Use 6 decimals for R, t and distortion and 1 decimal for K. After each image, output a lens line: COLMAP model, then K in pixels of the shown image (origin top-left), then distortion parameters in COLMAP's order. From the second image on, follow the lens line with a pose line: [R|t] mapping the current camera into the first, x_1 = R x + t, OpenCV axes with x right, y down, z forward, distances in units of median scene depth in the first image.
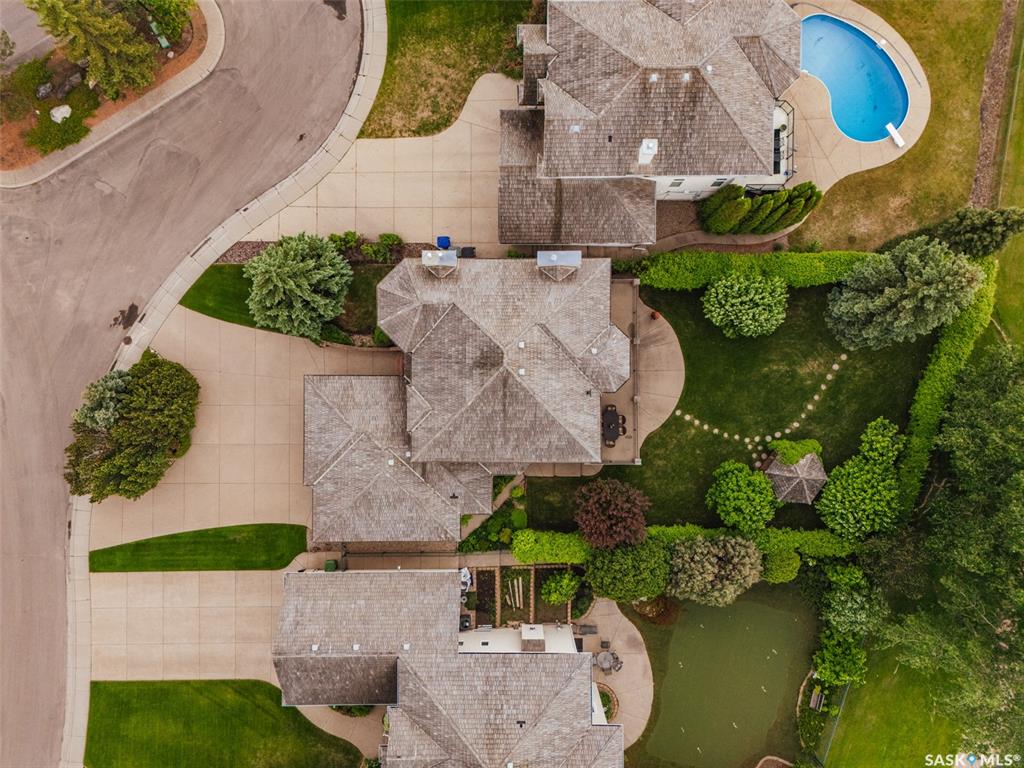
lens RADIAL K [[740.2, 0, 512.0], [0, 740.2, 384.0], [0, 0, 1]] dist [0.097656, -0.067184]
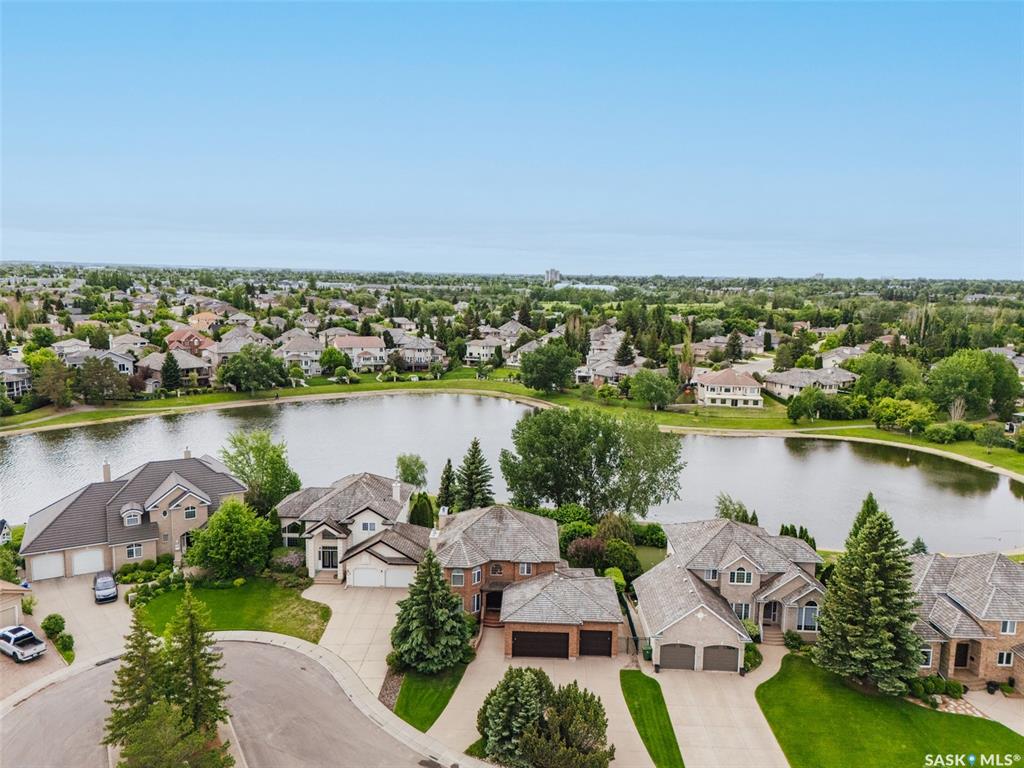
lens RADIAL K [[740.2, 0, 512.0], [0, 740.2, 384.0], [0, 0, 1]] dist [0.097656, -0.067184]
pose [[0.028313, -0.147365, 0.988677, -1.417805], [0.999357, 0.025959, -0.024750, 0.029693], [-0.022018, 0.988741, 0.148005, 0.354971]]
